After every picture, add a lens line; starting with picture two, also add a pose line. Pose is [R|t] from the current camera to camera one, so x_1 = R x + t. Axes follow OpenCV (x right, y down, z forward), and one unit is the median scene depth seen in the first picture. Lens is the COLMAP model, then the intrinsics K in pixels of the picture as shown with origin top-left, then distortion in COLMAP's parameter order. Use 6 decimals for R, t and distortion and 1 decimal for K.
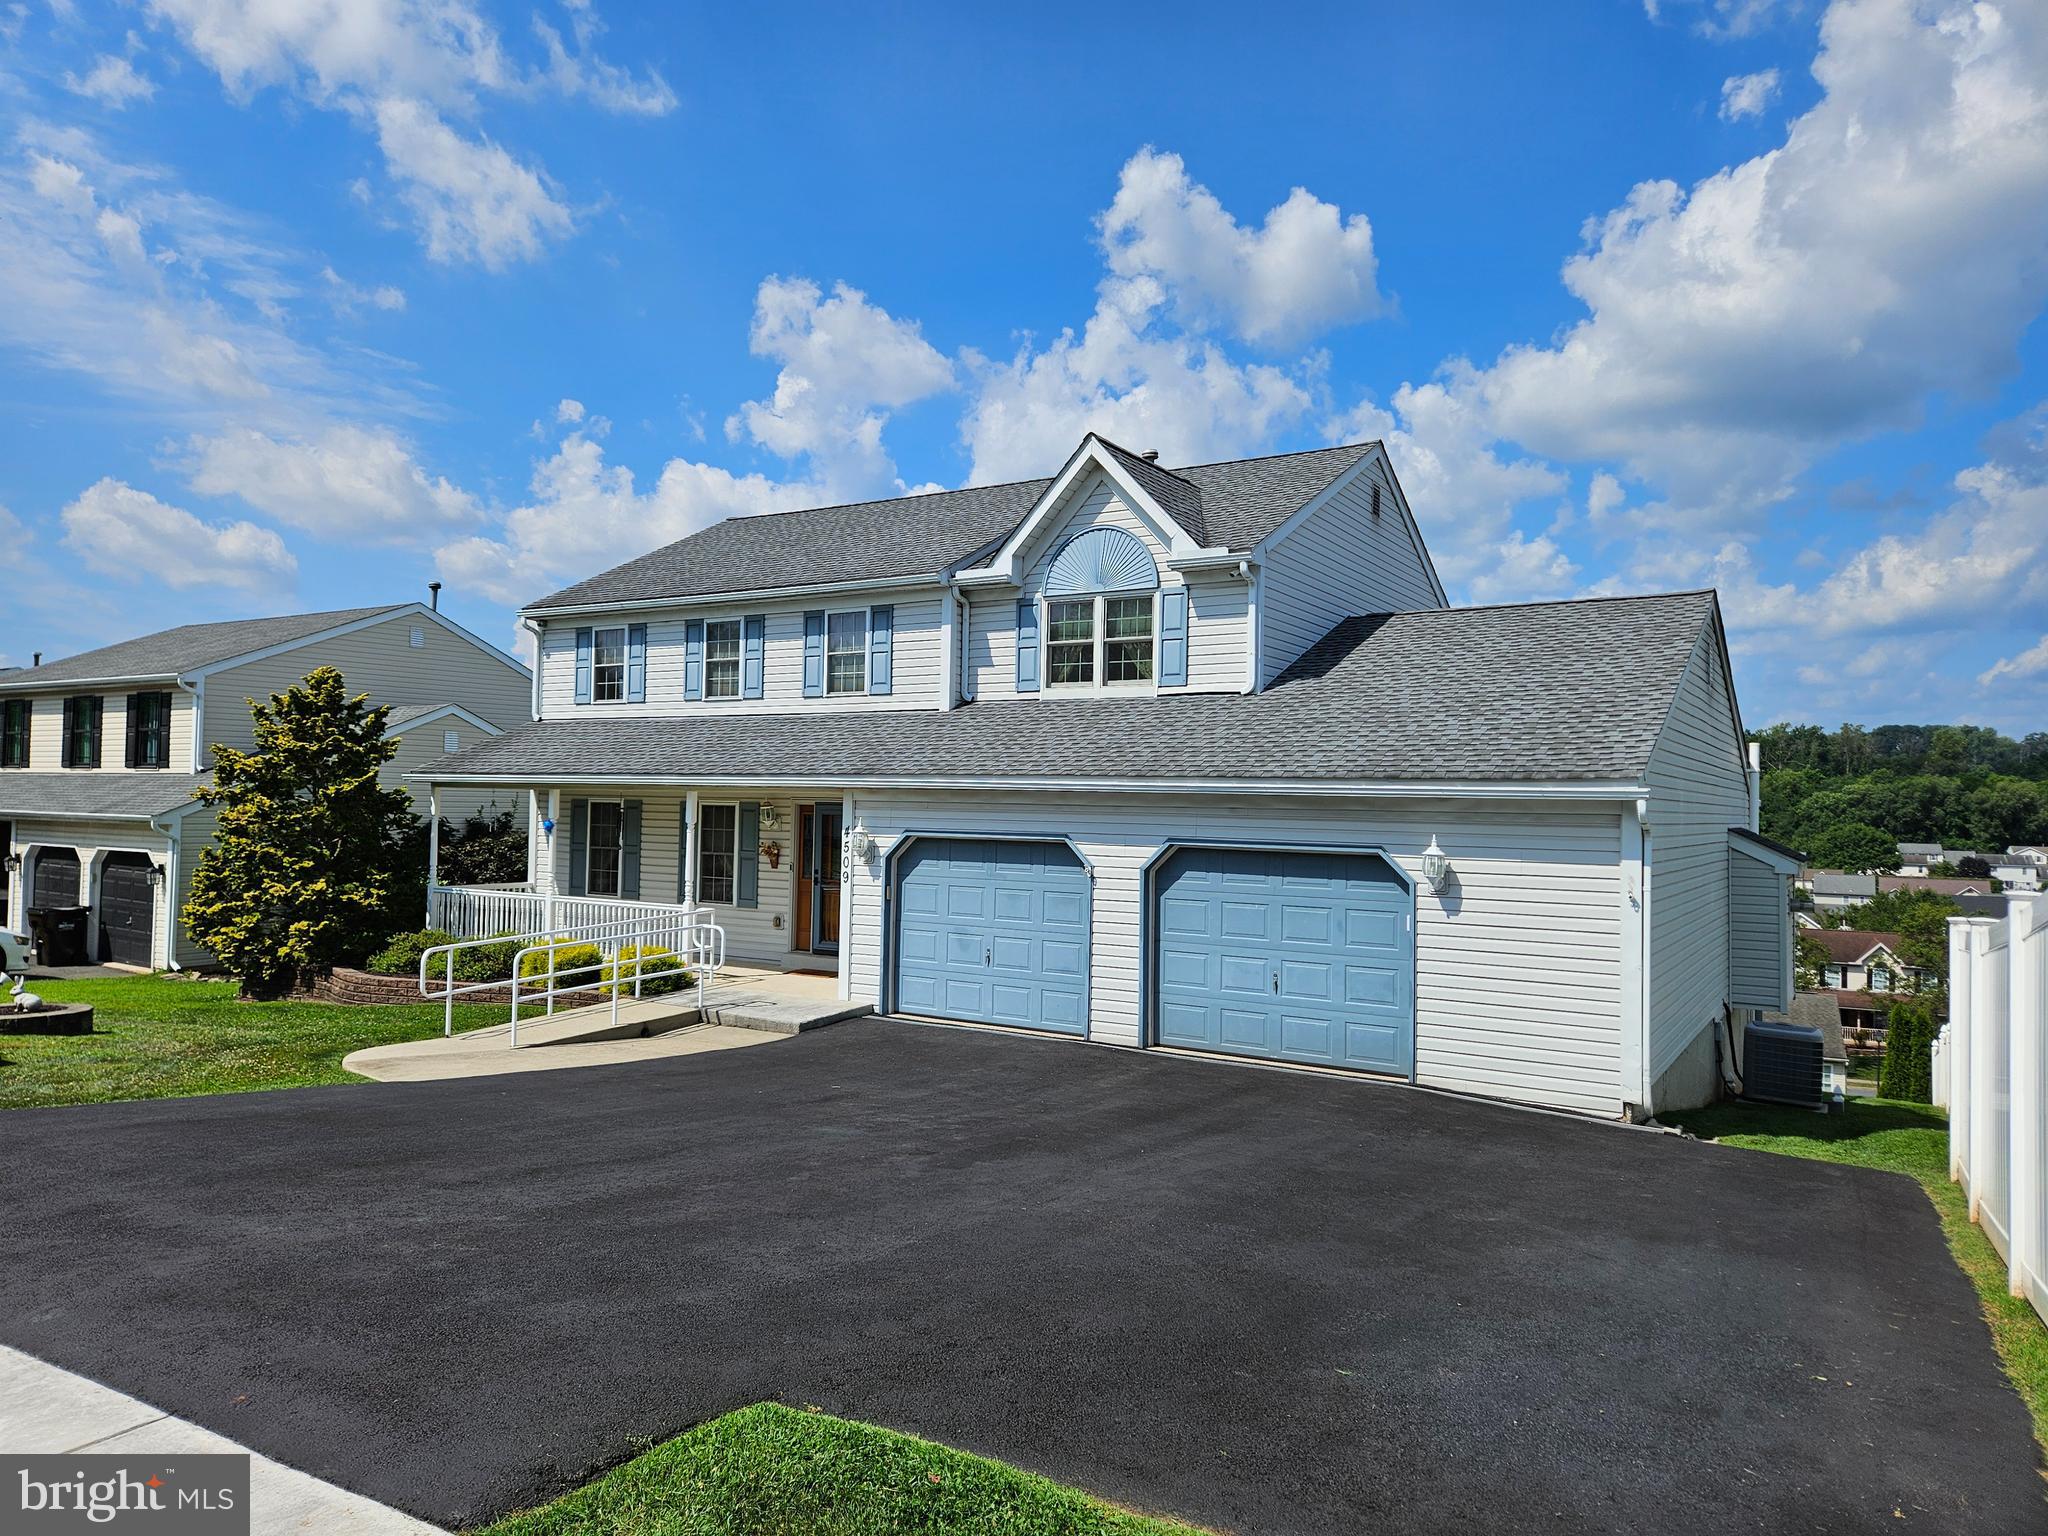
lens RADIAL K [[1377.8, 0, 1023.2], [0, 1377.8, 776.8], [0, 0, 1]] dist [0.065101, -0.000574]
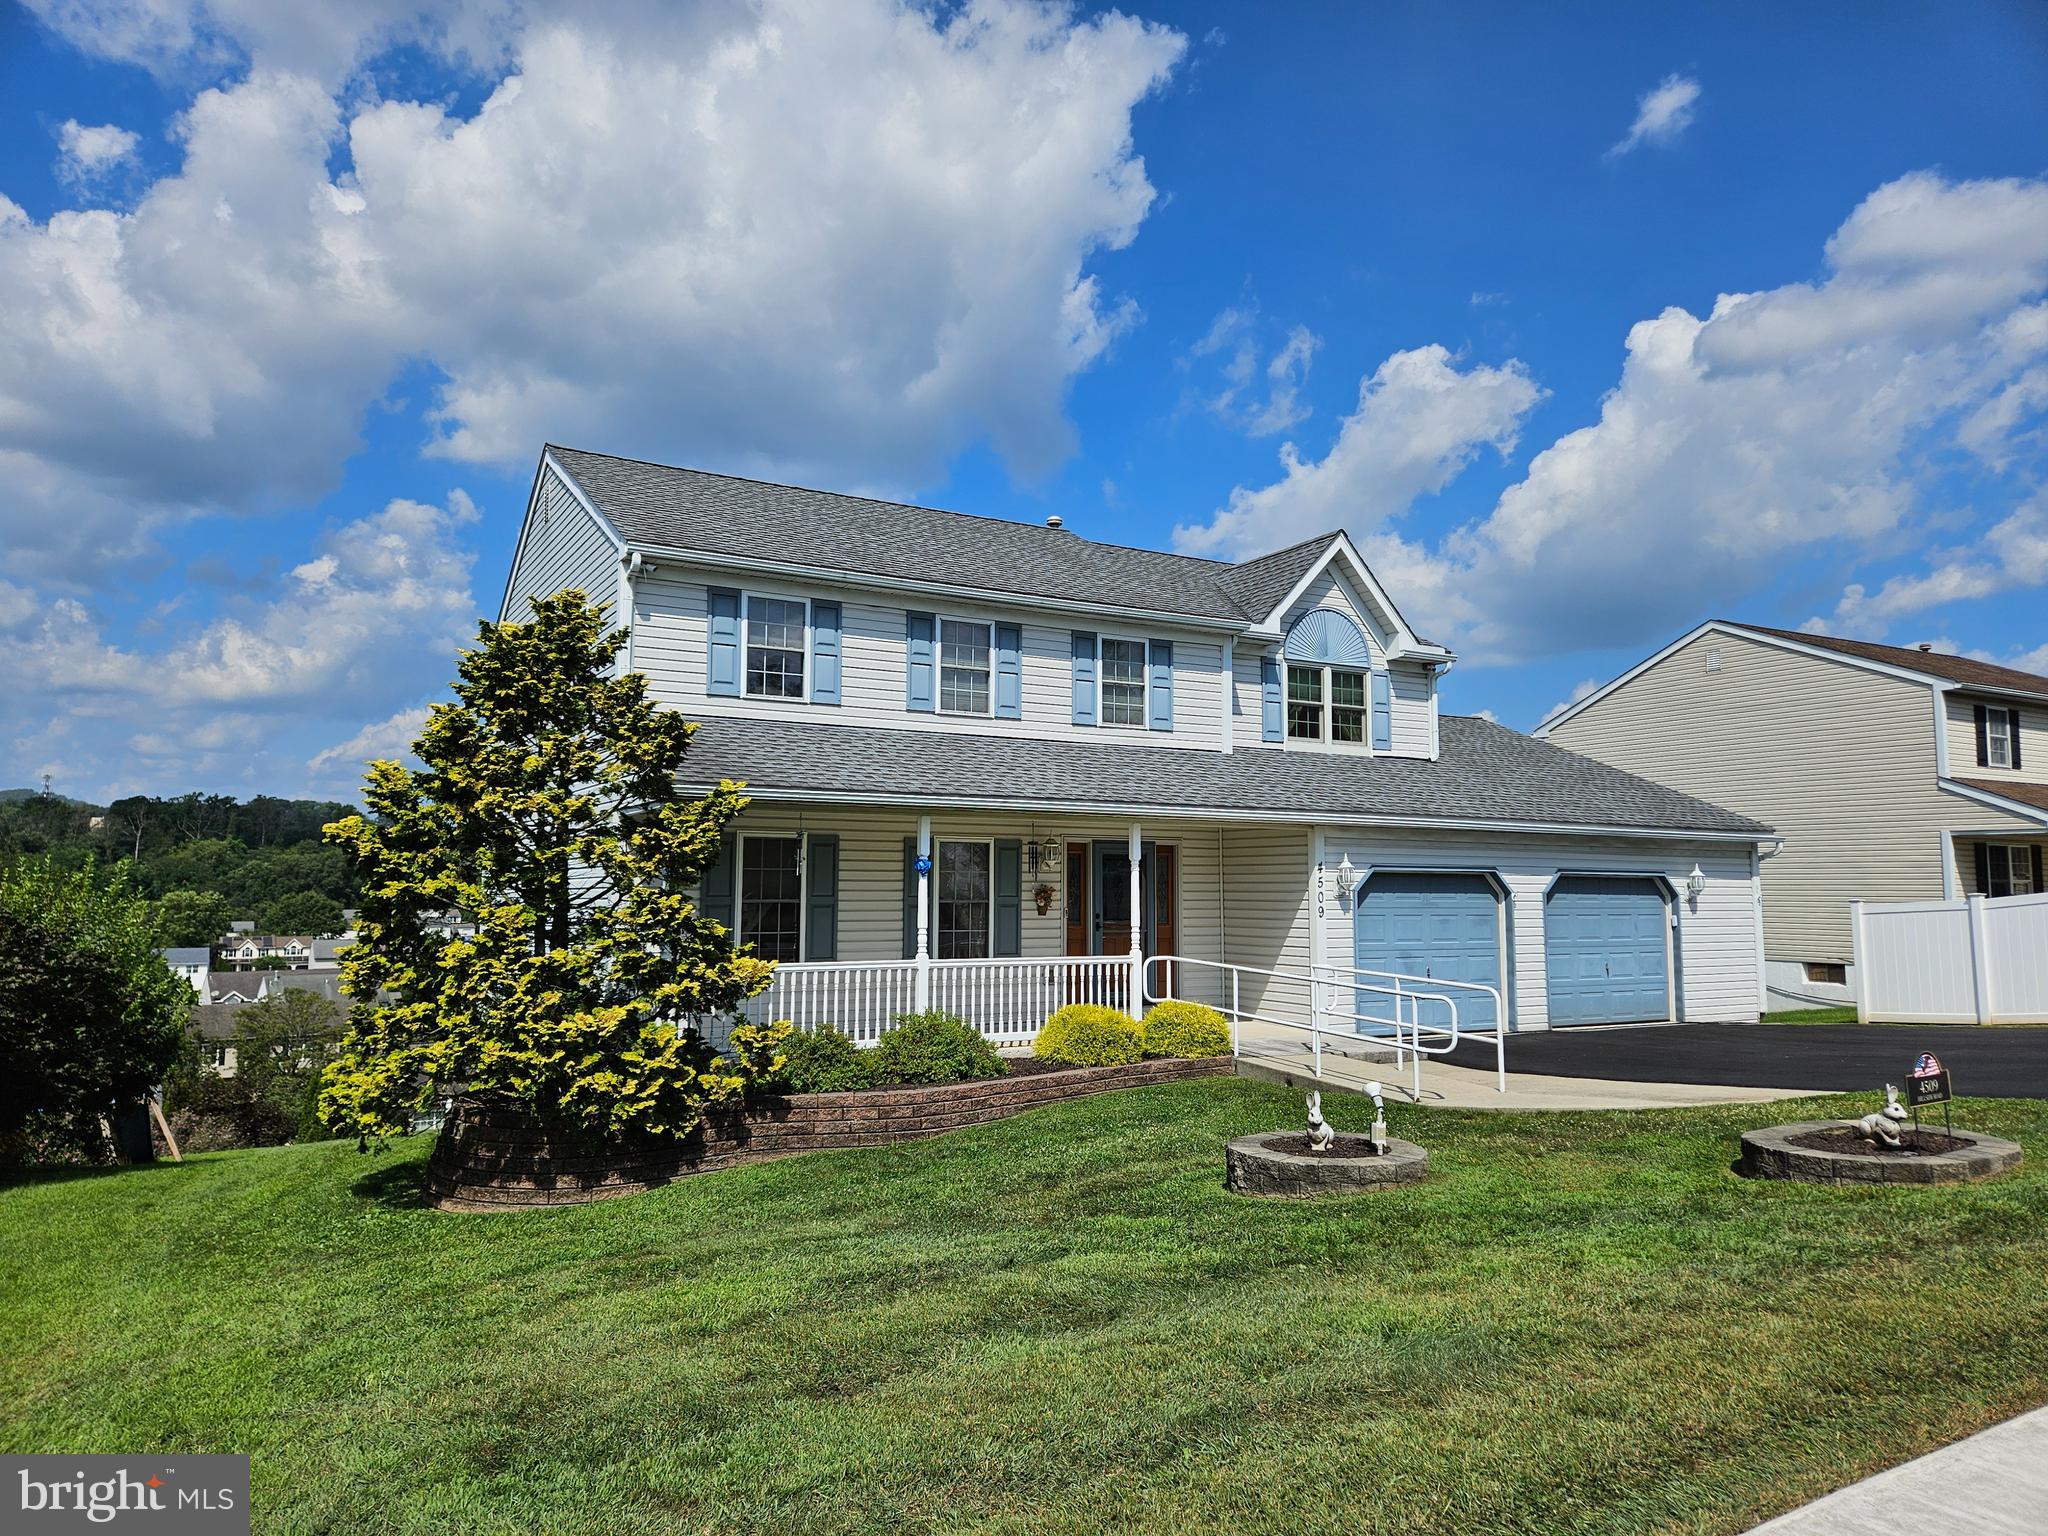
lens RADIAL K [[1377.8, 0, 1028.8], [0, 1377.8, 770.2], [0, 0, 1]] dist [0.065101, -0.000574]
pose [[0.459249, 0.063309, 0.886049, -1.002107], [-0.013500, 0.997839, -0.064299, 0.032314], [-0.888205, 0.017567, 0.459112, 0.630184]]
